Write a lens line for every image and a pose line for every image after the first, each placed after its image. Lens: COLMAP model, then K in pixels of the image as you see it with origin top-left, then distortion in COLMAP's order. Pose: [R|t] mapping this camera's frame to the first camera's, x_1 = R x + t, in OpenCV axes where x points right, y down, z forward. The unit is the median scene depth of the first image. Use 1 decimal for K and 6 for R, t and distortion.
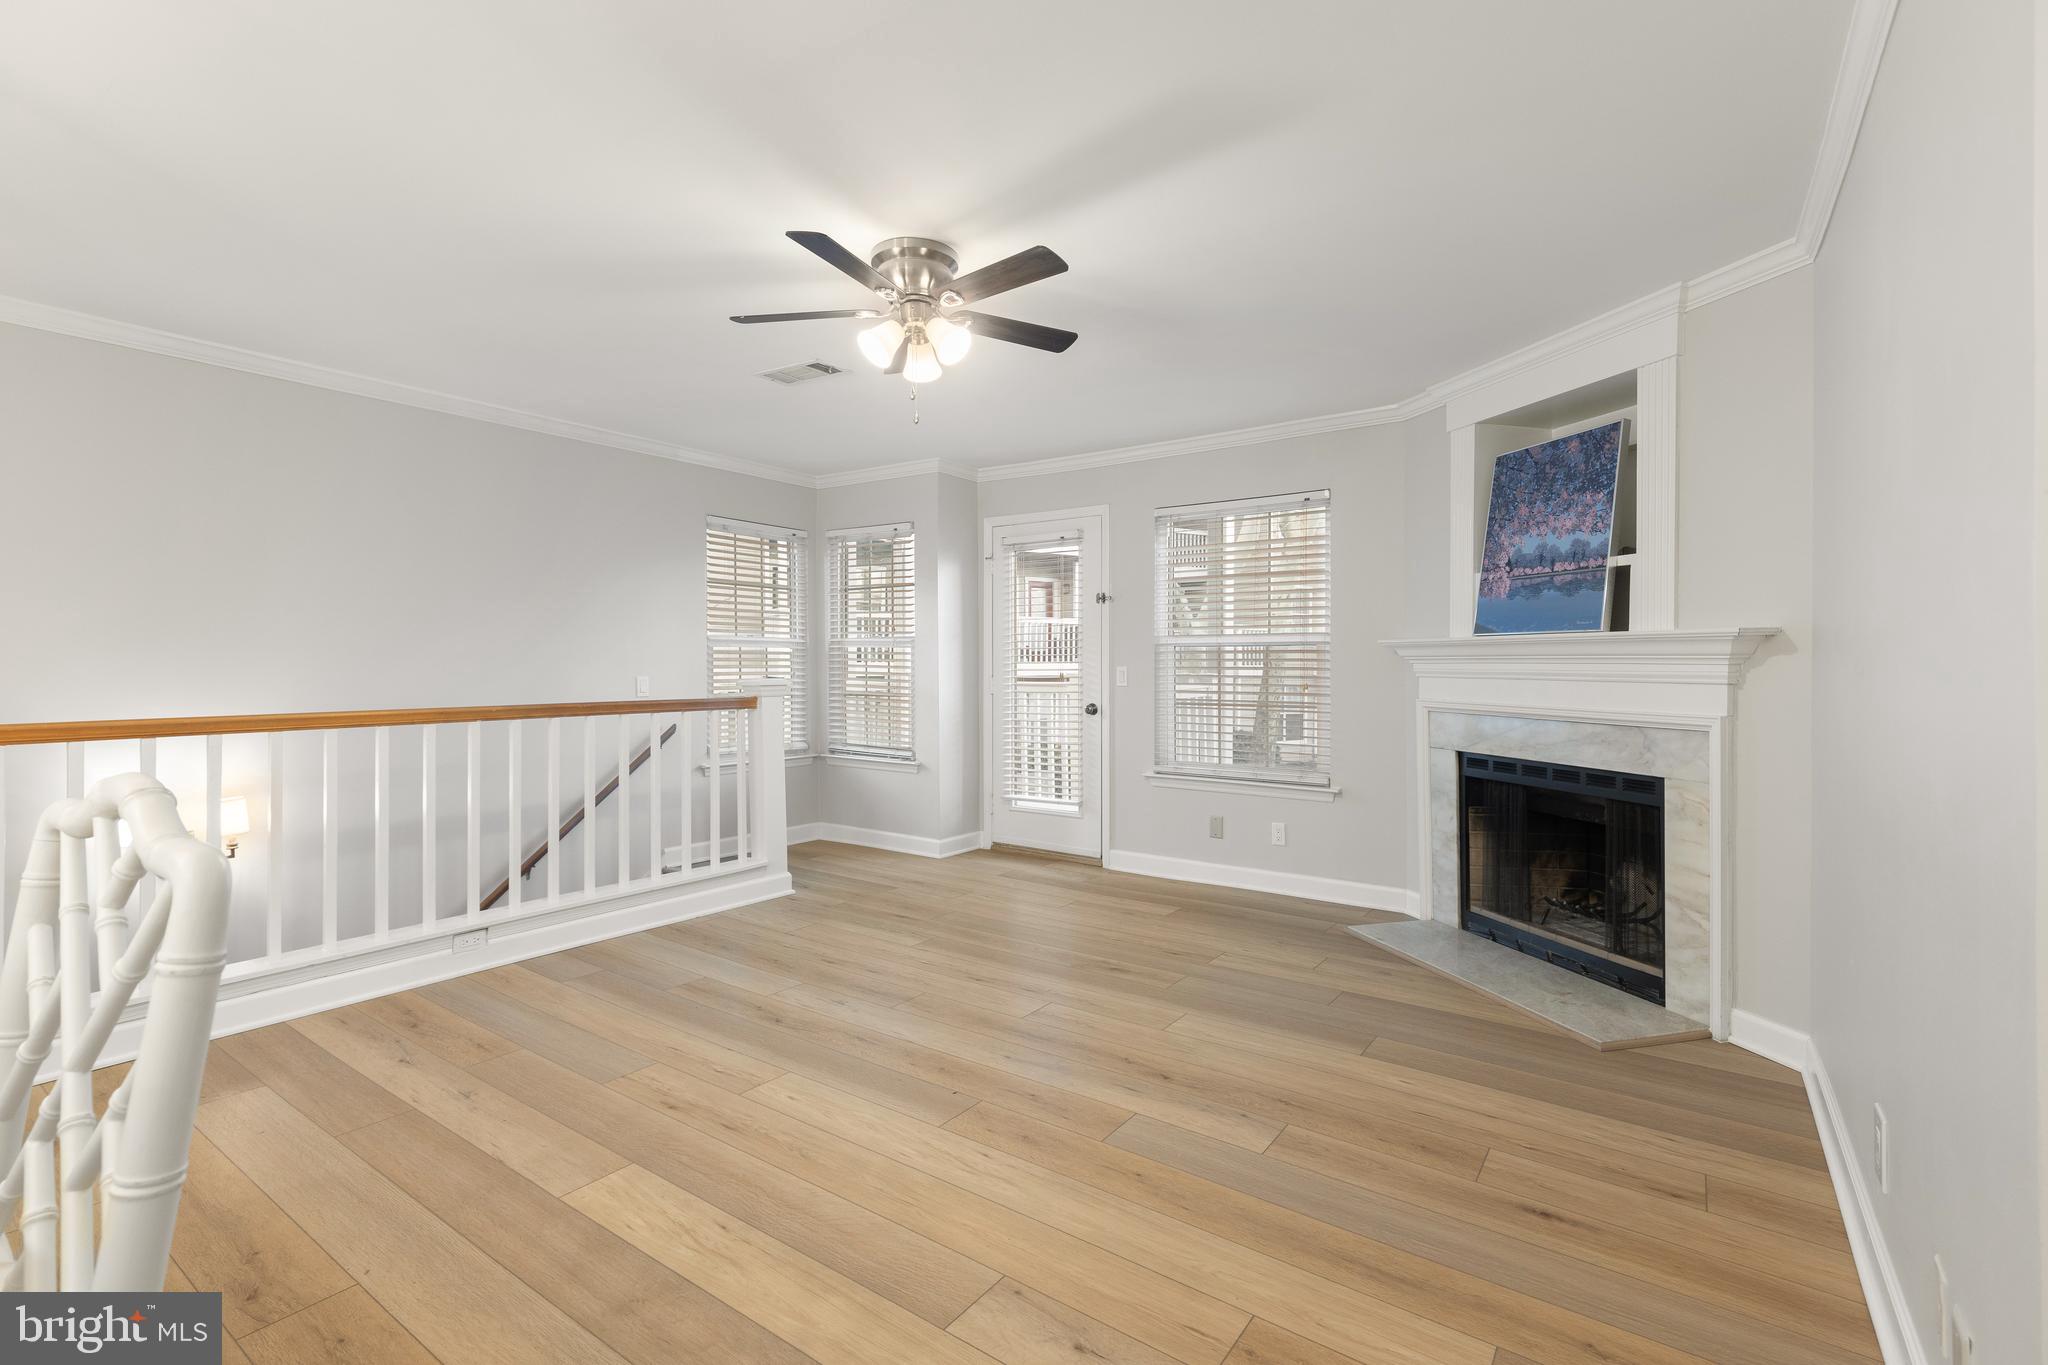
lens RADIAL K [[924.3, 0, 1029.2], [0, 924.3, 668.5], [0, 0, 1]] dist [0.002803, -0.000036]
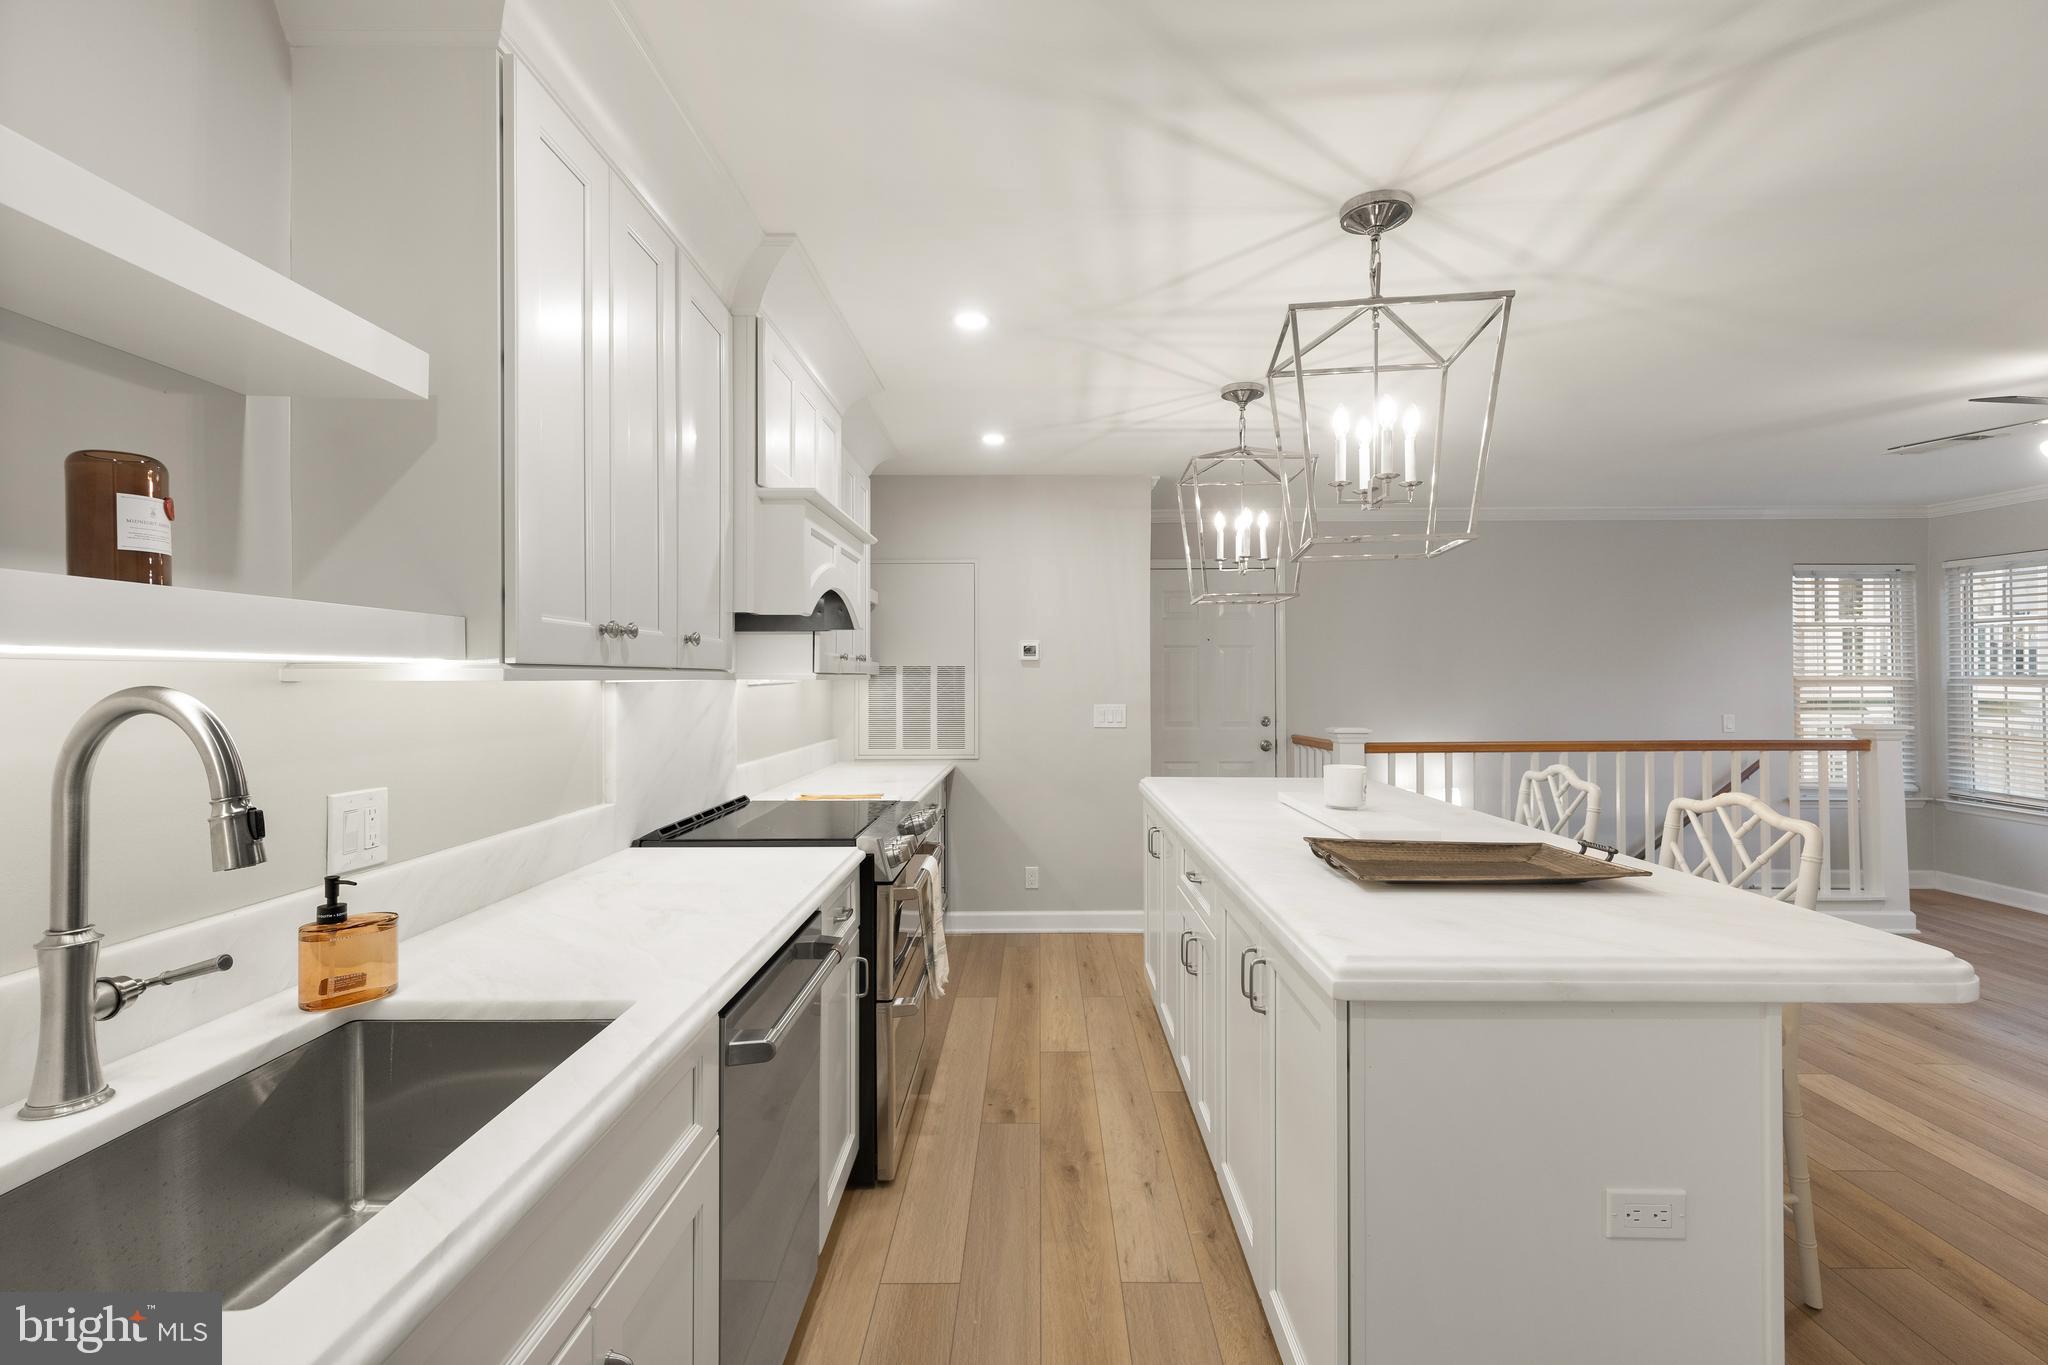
lens RADIAL K [[911.0, 0, 1030.9], [0, 911.0, 672.6], [0, 0, 1]] dist [0.001006, 0.000328]
pose [[0.572561, -0.005113, -0.819846, 0.019454], [-0.000342, 0.999979, -0.006475, -0.055890], [0.819862, 0.003988, 0.572547, -0.552088]]
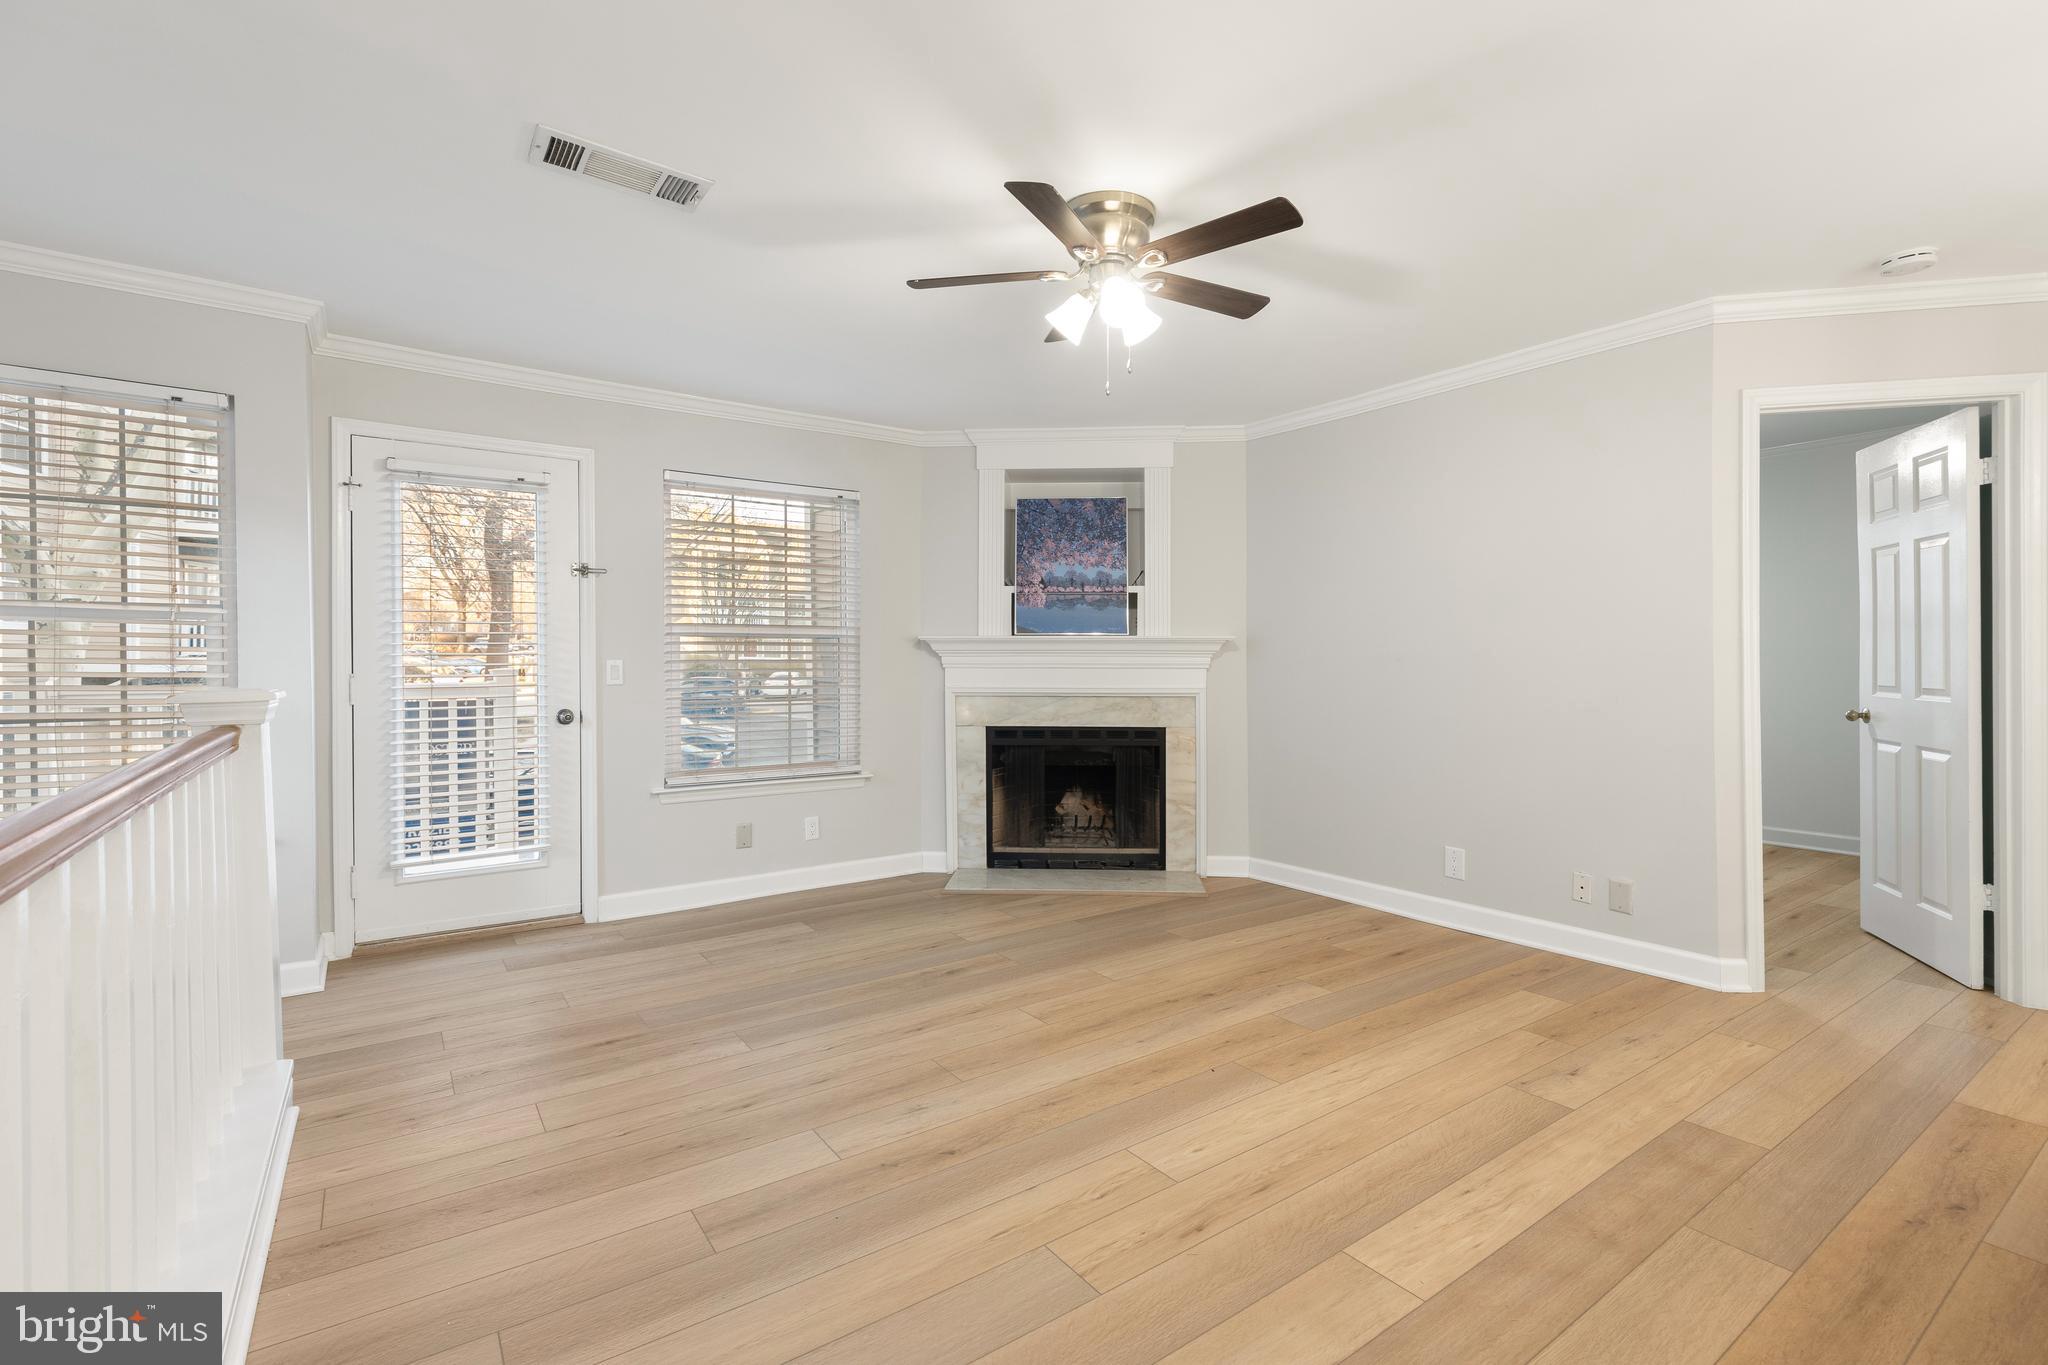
lens RADIAL K [[927.5, 0, 1046.4], [0, 927.5, 649.5], [0, 0, 1]] dist [0.011165, -0.001104]
pose [[0.322448, 0.007394, 0.946558, -0.853145], [0.004622, 0.999945, -0.009385, -0.002840], [-0.946576, 0.007401, 0.322396, 0.632318]]
